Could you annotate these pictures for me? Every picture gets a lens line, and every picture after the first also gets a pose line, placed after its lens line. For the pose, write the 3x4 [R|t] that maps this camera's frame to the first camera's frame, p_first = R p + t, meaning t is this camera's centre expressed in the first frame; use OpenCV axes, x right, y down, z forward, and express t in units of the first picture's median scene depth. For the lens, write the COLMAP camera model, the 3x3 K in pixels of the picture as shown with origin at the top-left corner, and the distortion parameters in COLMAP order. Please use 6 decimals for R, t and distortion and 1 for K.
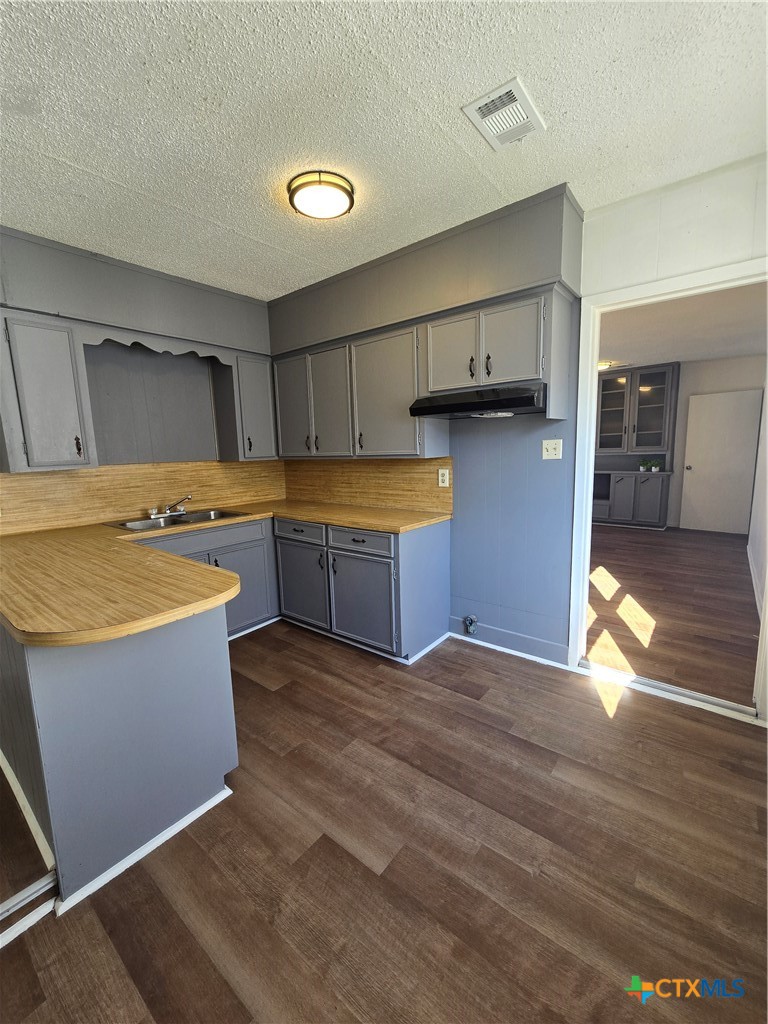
lens RADIAL K [[421.0, 0, 386.2], [0, 421.0, 513.3], [0, 0, 1]] dist [0.000814, 0.000164]
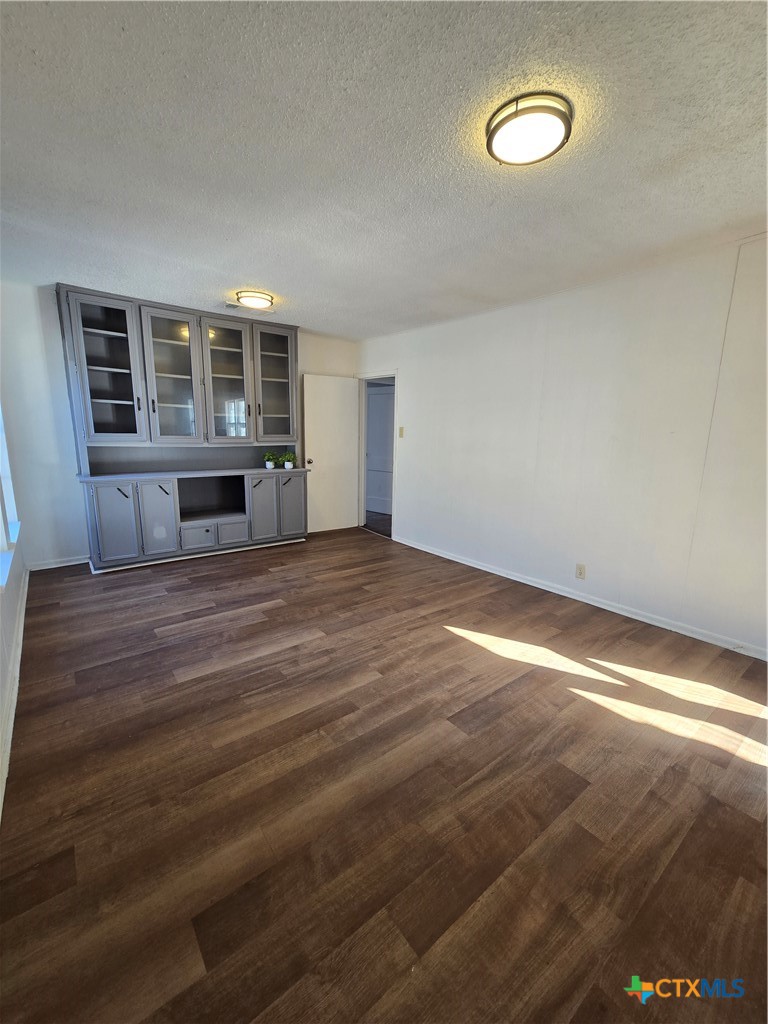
lens RADIAL K [[421.0, 0, 386.2], [0, 421.0, 513.3], [0, 0, 1]] dist [0.000814, 0.000164]
pose [[0.225296, -0.159656, 0.961120, -0.170063], [0.120776, 0.983450, 0.135054, -0.234660], [-0.966776, 0.085653, 0.240849, 1.515685]]
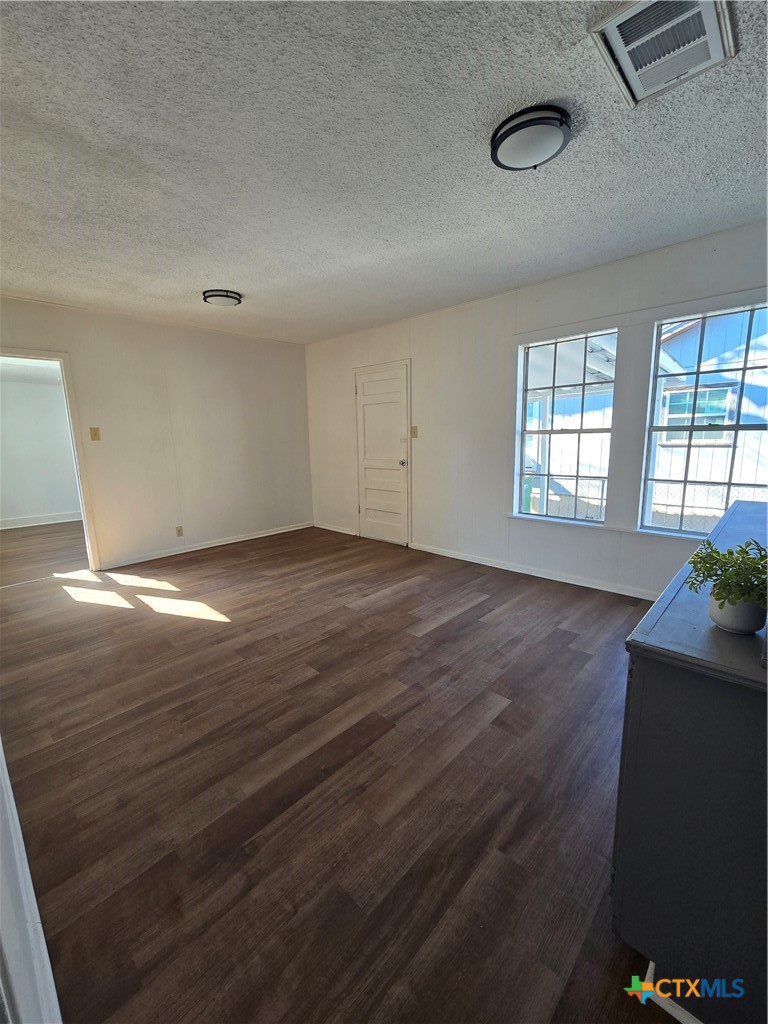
lens RADIAL K [[421.0, 0, 386.2], [0, 421.0, 513.3], [0, 0, 1]] dist [0.000814, 0.000164]
pose [[-0.085710, 0.215028, -0.972839, 1.801345], [-0.122075, 0.966809, 0.224451, -0.354420], [0.988813, 0.137997, -0.056616, 2.068107]]
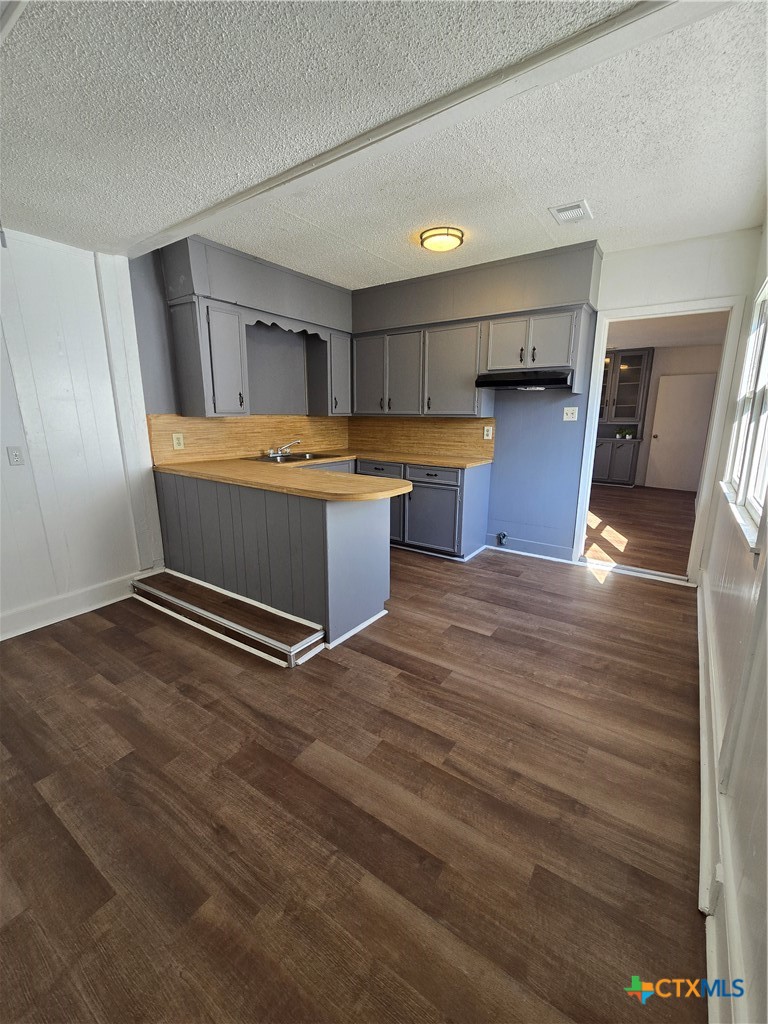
lens RADIAL K [[429.5, 0, 384.0], [0, 429.5, 512.0], [0, 0, 1]] dist [-0.000309, 0.000167]
pose [[0.997284, 0.018890, 0.071191, -0.339893], [-0.023848, 0.997301, 0.069444, 0.096870], [-0.069687, -0.070953, 0.995042, -0.450252]]
